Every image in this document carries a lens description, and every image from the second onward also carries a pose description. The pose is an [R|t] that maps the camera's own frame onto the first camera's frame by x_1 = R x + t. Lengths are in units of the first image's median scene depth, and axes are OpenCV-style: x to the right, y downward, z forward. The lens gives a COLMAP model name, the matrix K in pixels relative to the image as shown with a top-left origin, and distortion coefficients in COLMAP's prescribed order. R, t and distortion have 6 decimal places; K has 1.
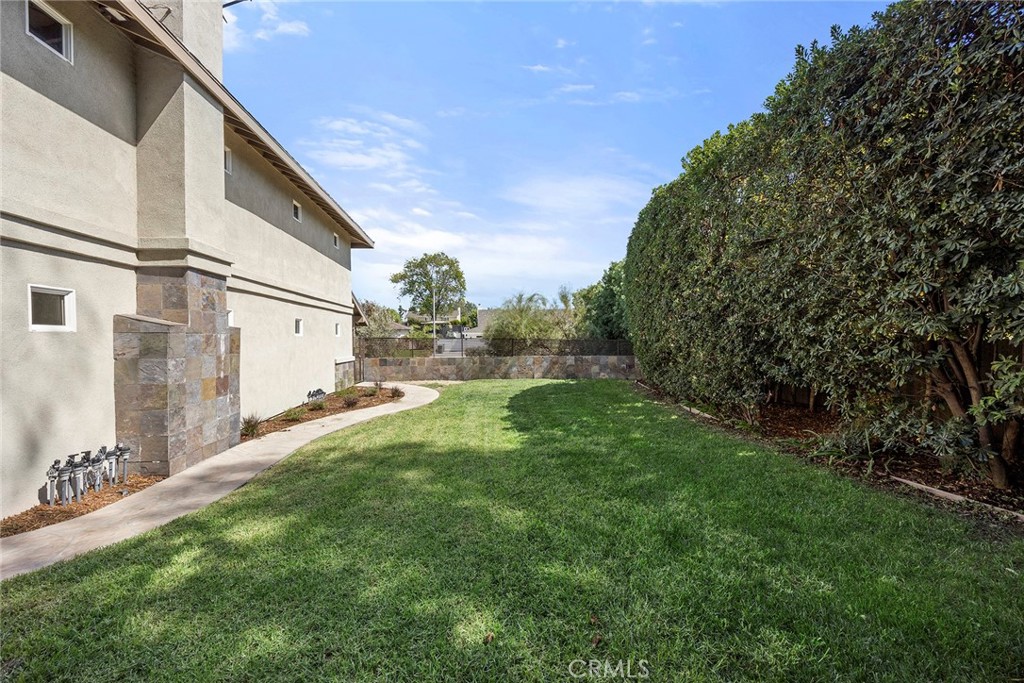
lens RADIAL K [[393.2, 0, 510.0], [0, 393.2, 337.0], [0, 0, 1]] dist [-0.000622, -0.000280]
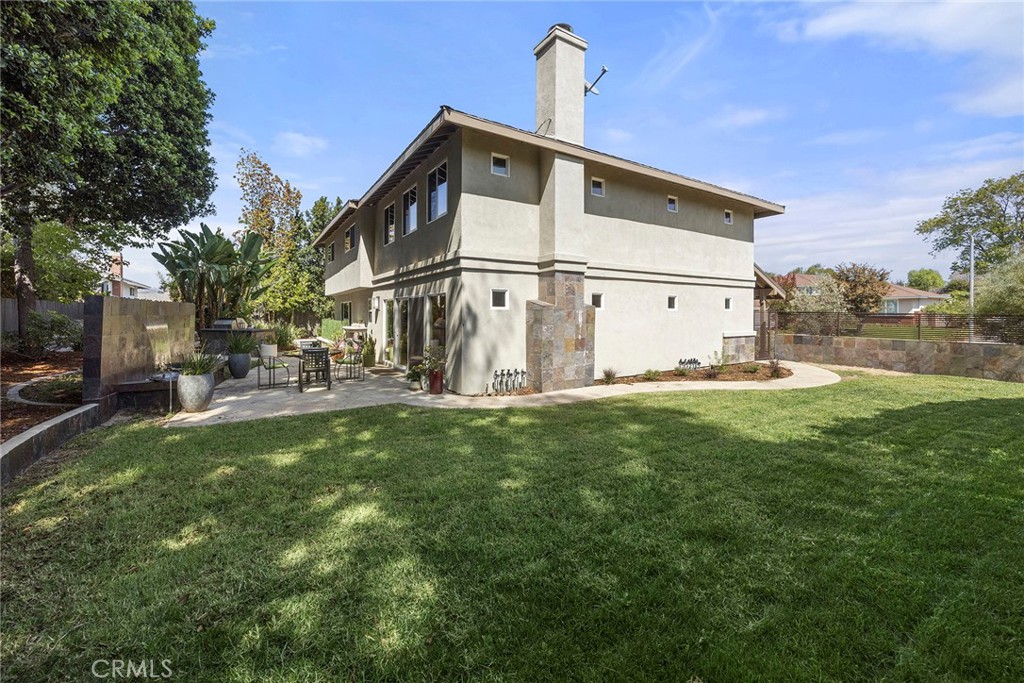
lens RADIAL K [[403.8, 0, 510.2], [0, 403.8, 312.0], [0, 0, 1]] dist [-0.000577, -0.000030]
pose [[0.435239, 0.009037, -0.900270, 0.627926], [-0.000664, 0.999953, 0.009717, -0.018531], [0.900315, -0.003631, 0.435224, 0.084700]]
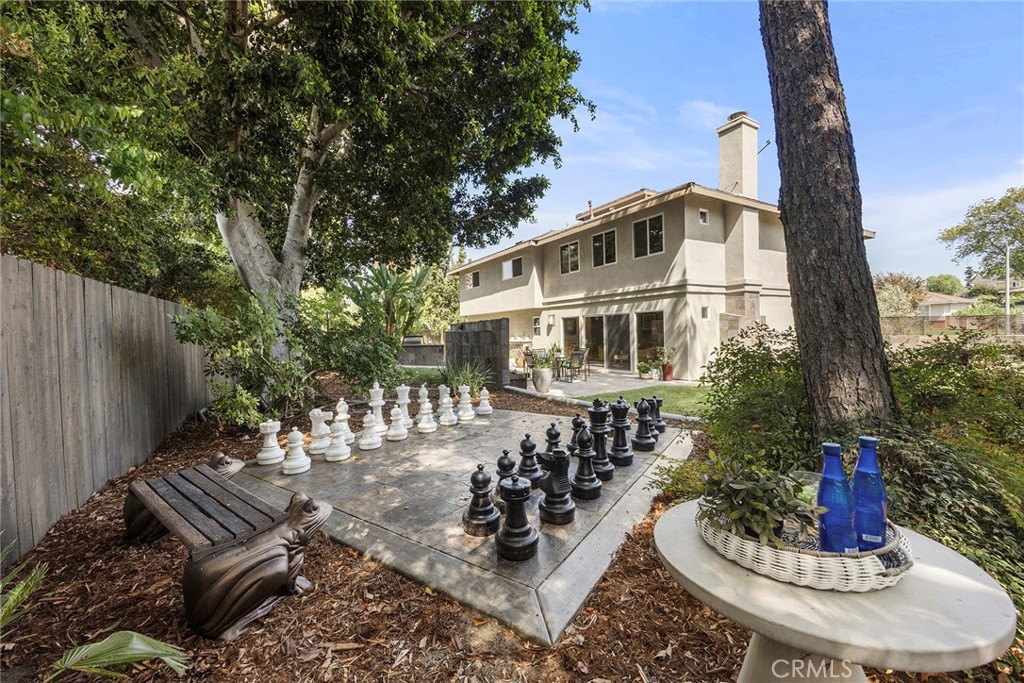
lens RADIAL K [[393.2, 0, 510.0], [0, 393.2, 337.0], [0, 0, 1]] dist [-0.000622, -0.000280]
pose [[0.414520, 0.015391, -0.909910, 0.721088], [0.028778, 0.999135, 0.030010, -0.015392], [0.909585, -0.038625, 0.413719, -1.230157]]
